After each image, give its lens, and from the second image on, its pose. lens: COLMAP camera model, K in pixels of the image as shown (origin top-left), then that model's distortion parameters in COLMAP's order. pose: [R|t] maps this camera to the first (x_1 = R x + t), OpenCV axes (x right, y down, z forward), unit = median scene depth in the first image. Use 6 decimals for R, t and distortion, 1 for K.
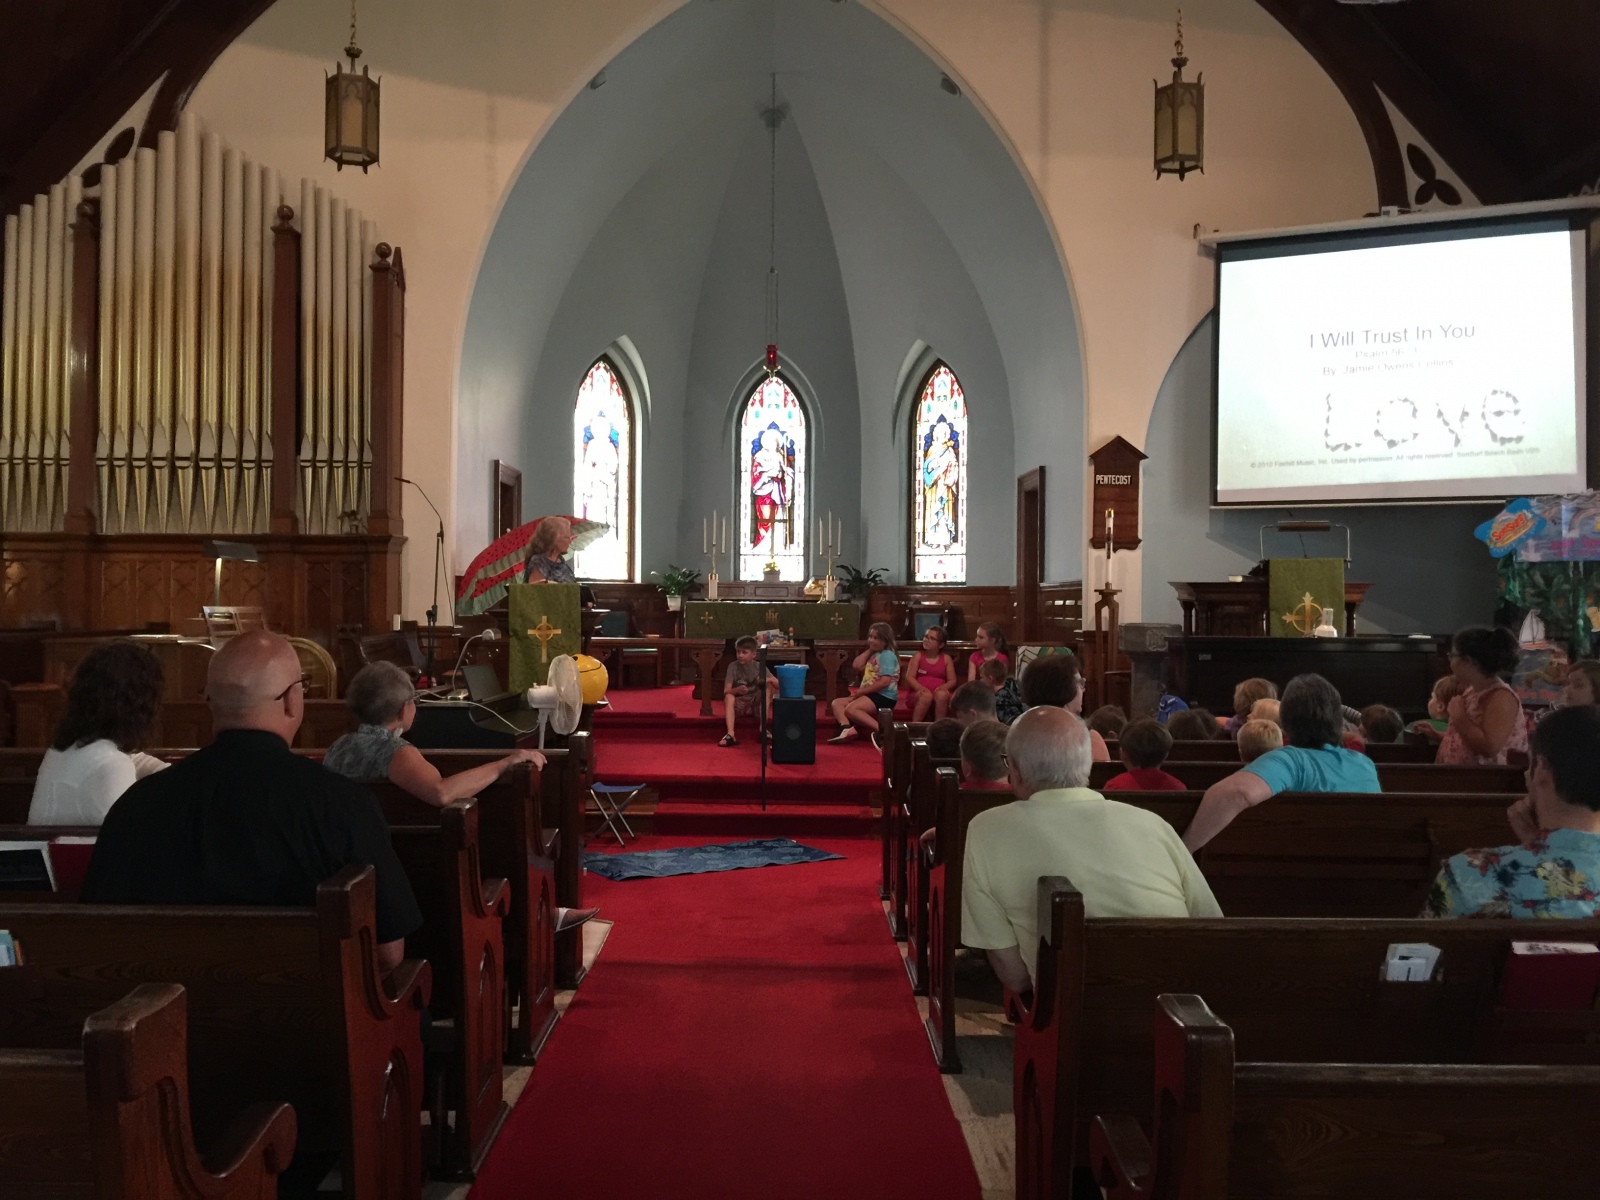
lens RADIAL K [[1344.5, 0, 800.0], [0, 1344.5, 600.0], [0, 0, 1]] dist [0.087224, -0.145972]
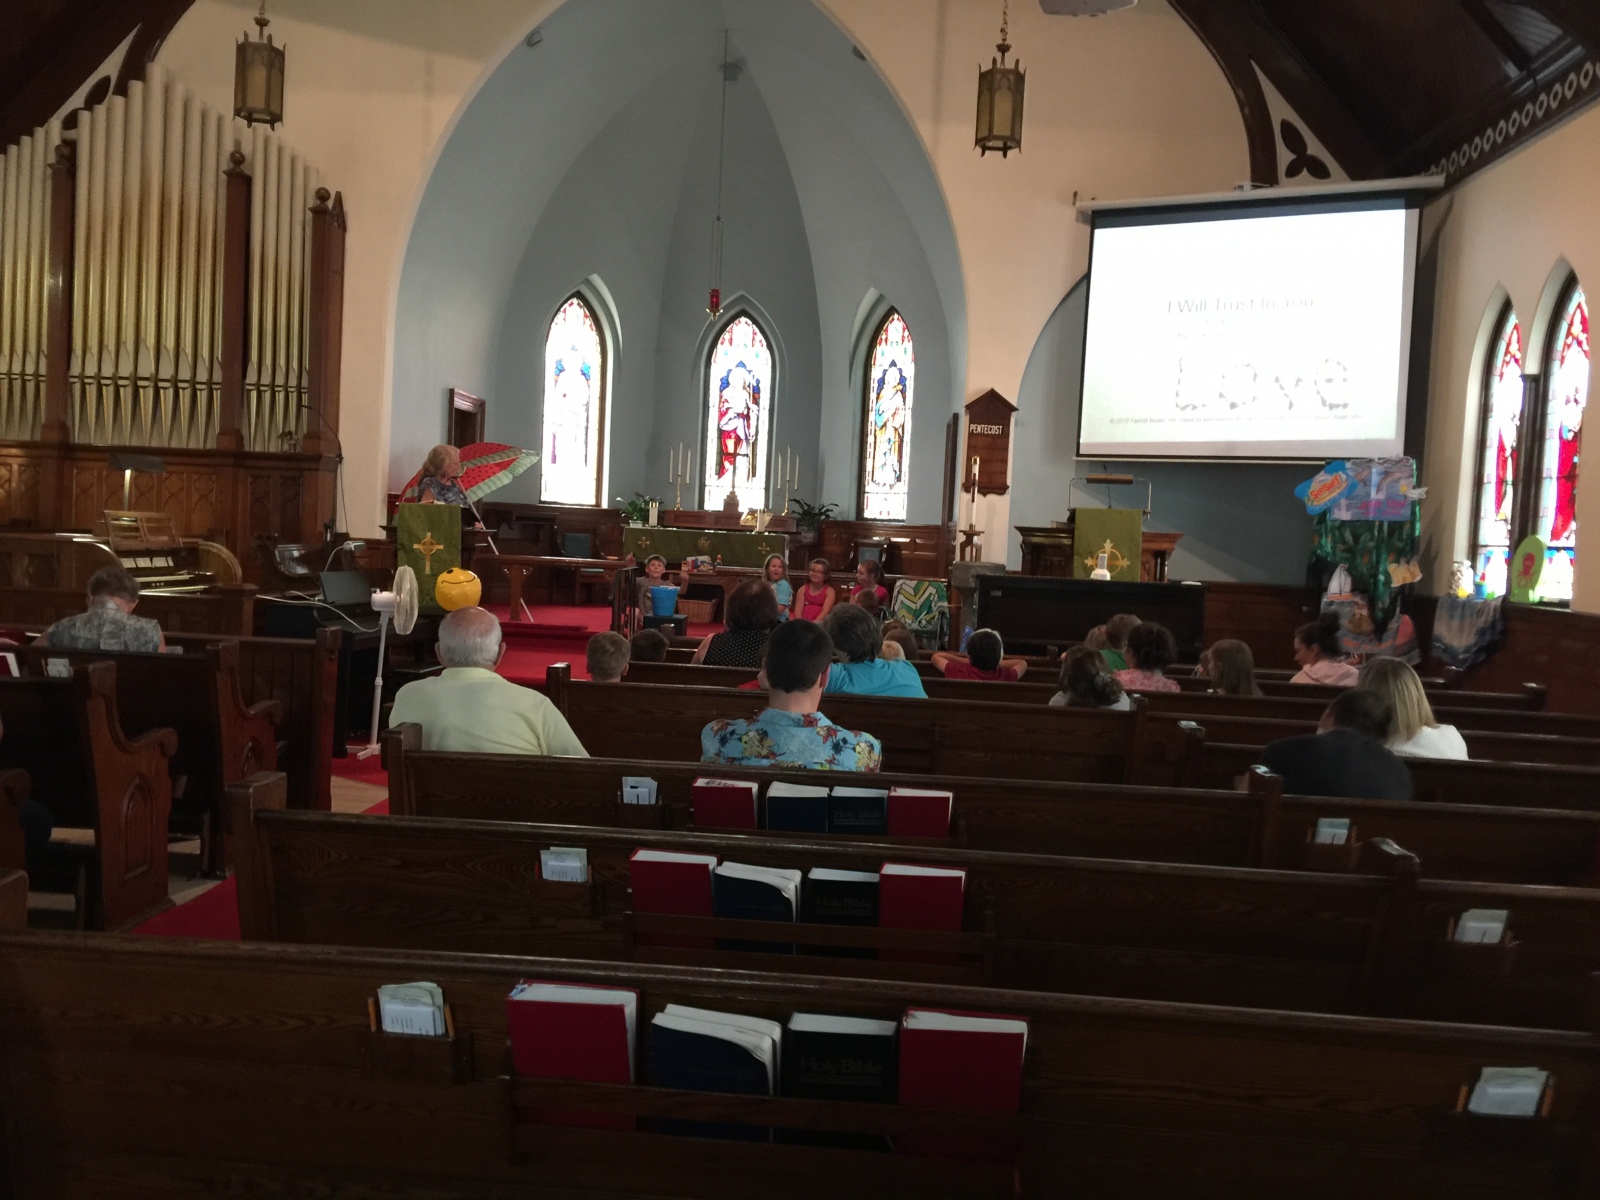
lens RADIAL K [[1348.8, 0, 839.2], [0, 1348.8, 601.4], [0, 0, 1]] dist [0.081223, -0.126072]
pose [[0.997710, 0.043559, -0.051736, 0.176647], [-0.040868, 0.997811, 0.051988, -0.003069], [0.053887, -0.049755, 0.997307, -0.094246]]
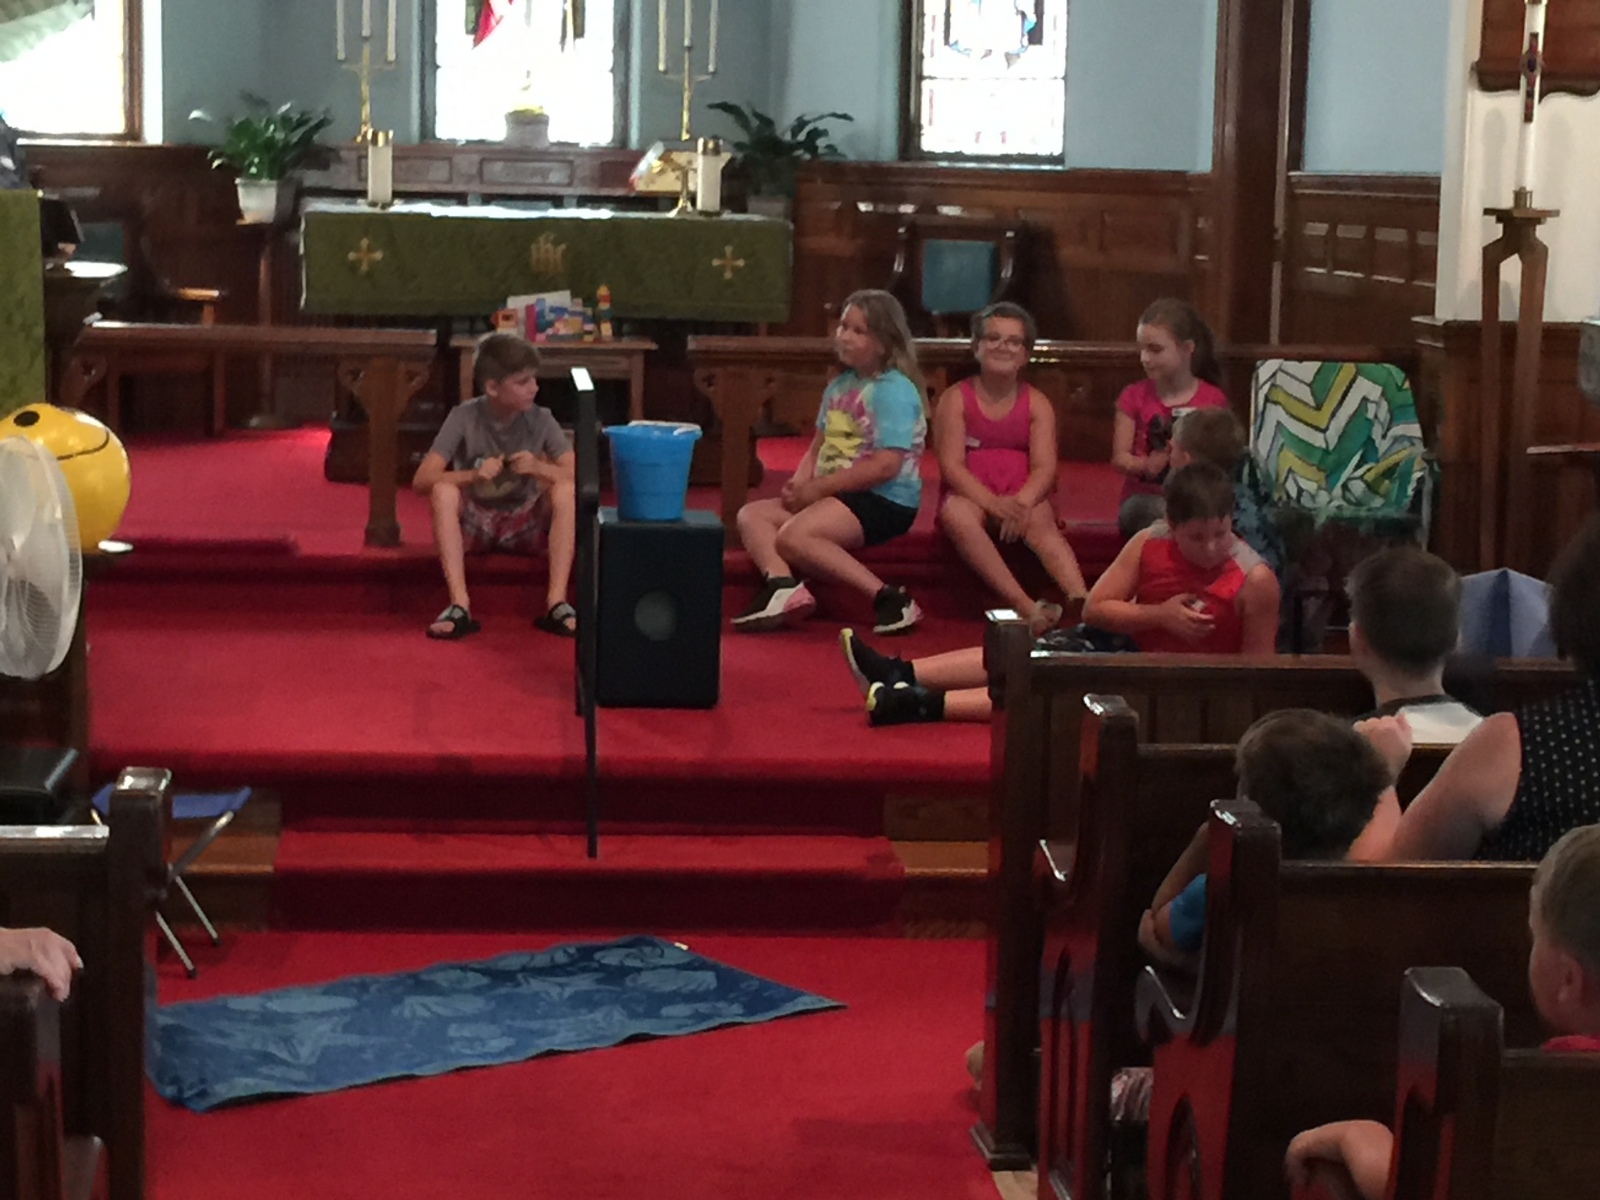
lens RADIAL K [[3331.9, 0, 800.0], [0, 3331.9, 600.0], [0, 0, 1]] dist [0.098319, -0.337493]
pose [[0.995890, 0.001536, 0.090556, -0.041752], [-0.013979, 0.990482, 0.136933, -0.023310], [-0.089483, -0.137636, 0.986432, 0.124577]]
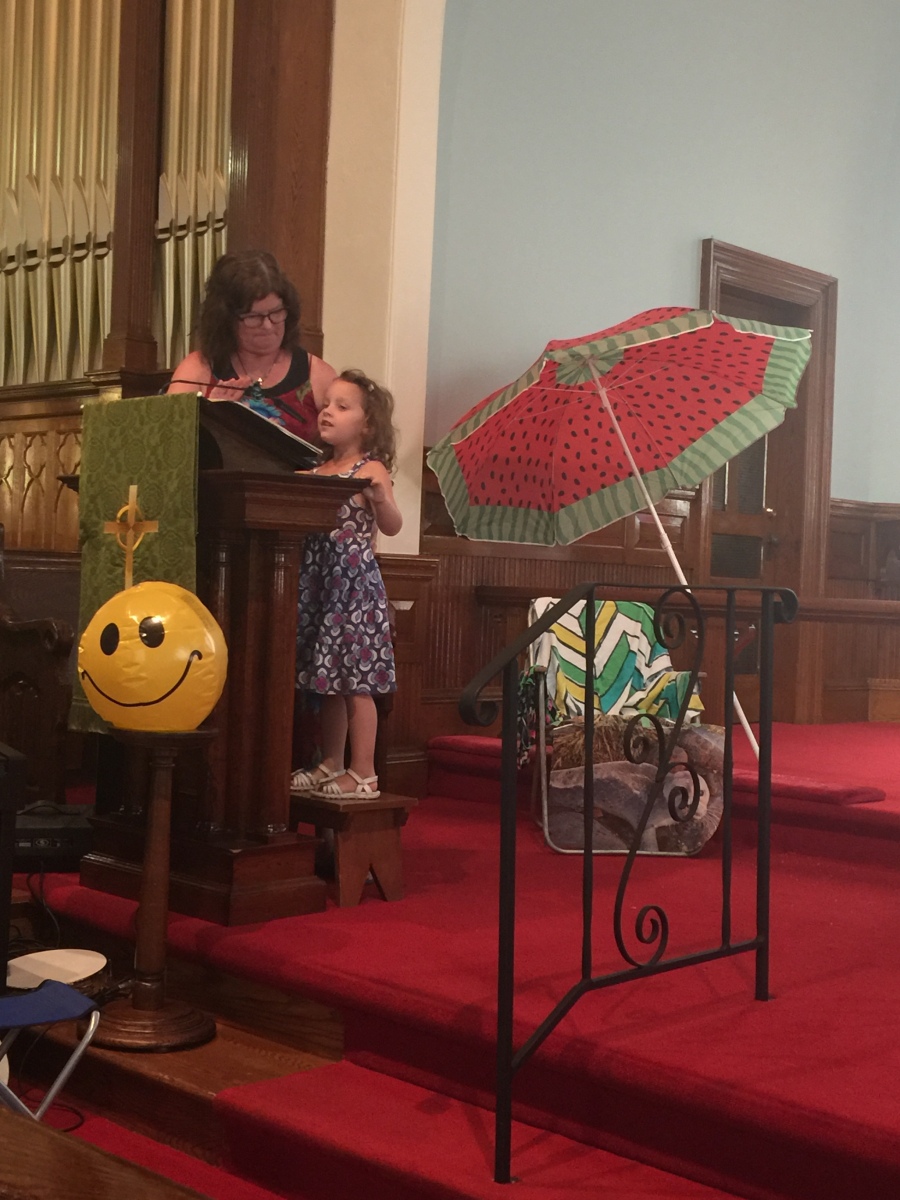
lens RADIAL K [[1657.5, 0, 450.0], [0, 1657.5, 600.0], [0, 0, 1]] dist [0.003886, 0.003917]
pose [[0.712118, 0.025346, -0.701602, 0.158206], [-0.029935, 0.999535, 0.005726, 0.031742], [0.701421, 0.016925, 0.712546, 0.612068]]
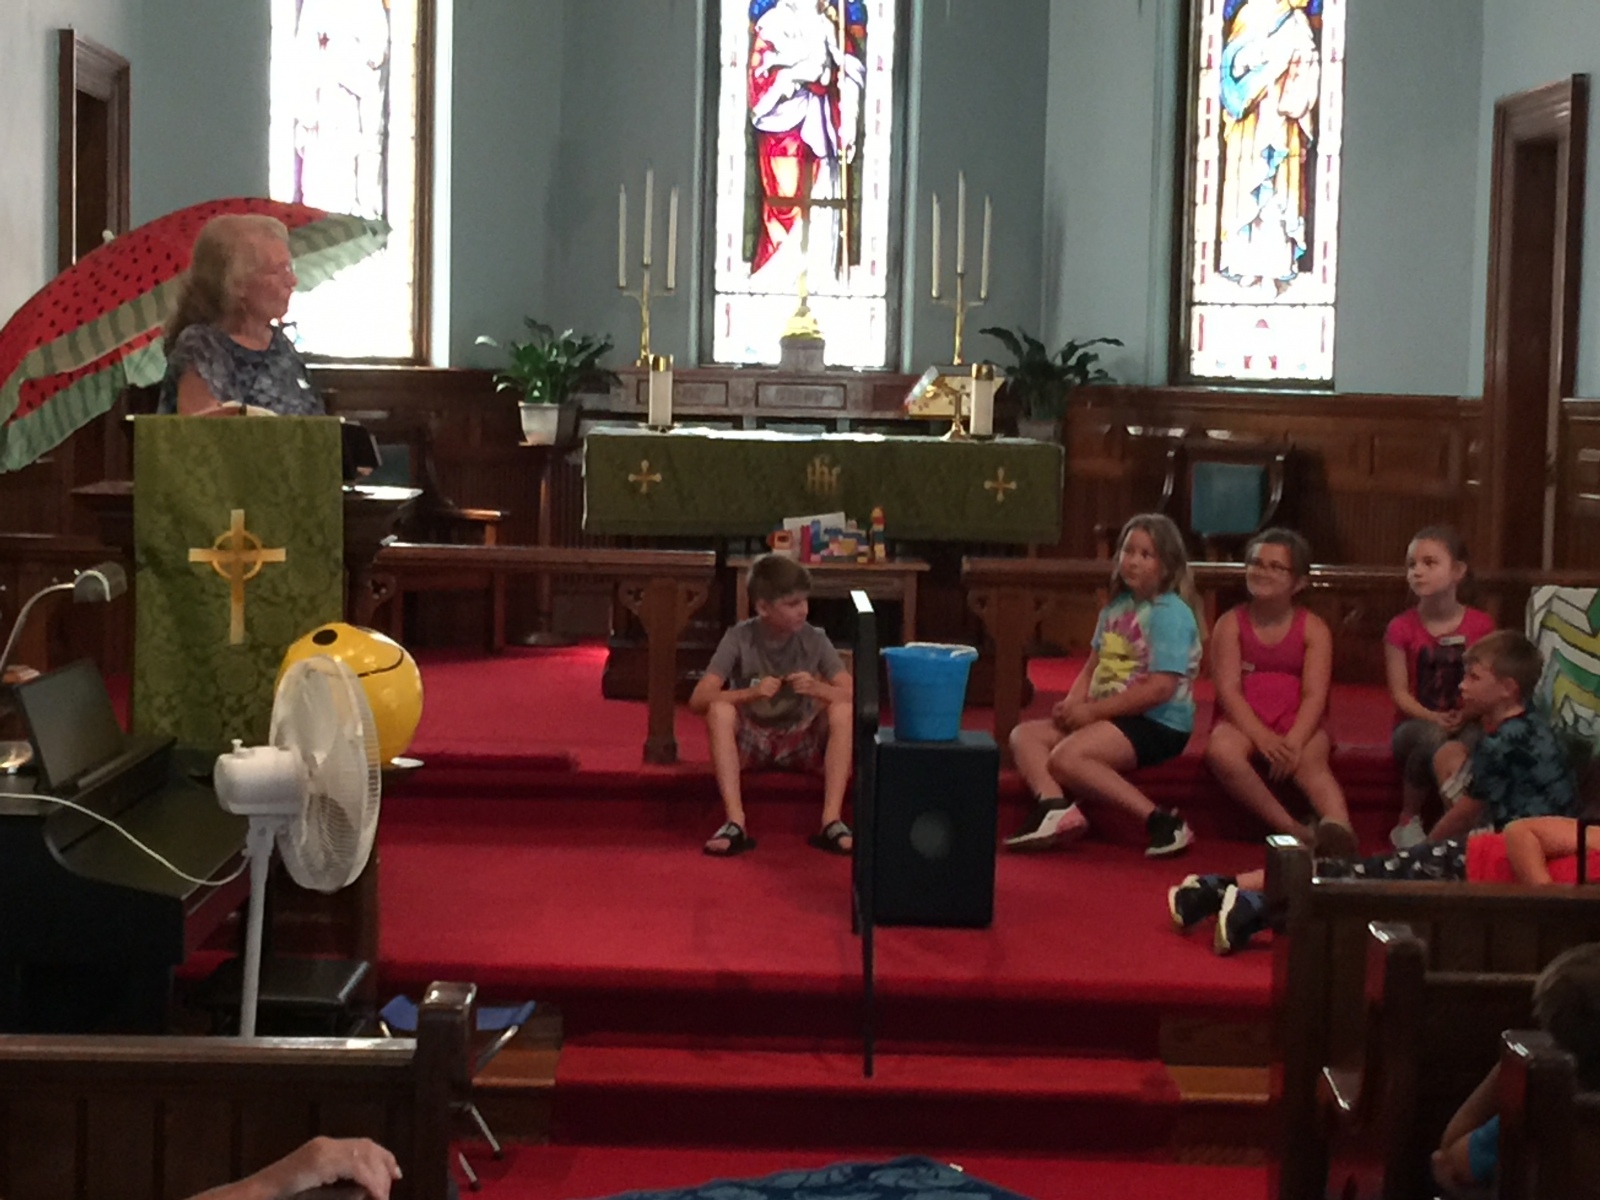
lens RADIAL K [[3331.2, 0, 842.9], [0, 3331.2, 595.2], [0, 0, 1]] dist [0.081977, -0.159168]
pose [[0.999556, 0.014727, 0.025916, -0.046712], [-0.016559, 0.997269, 0.071977, -0.025204], [-0.024785, -0.072374, 0.997070, 0.117124]]
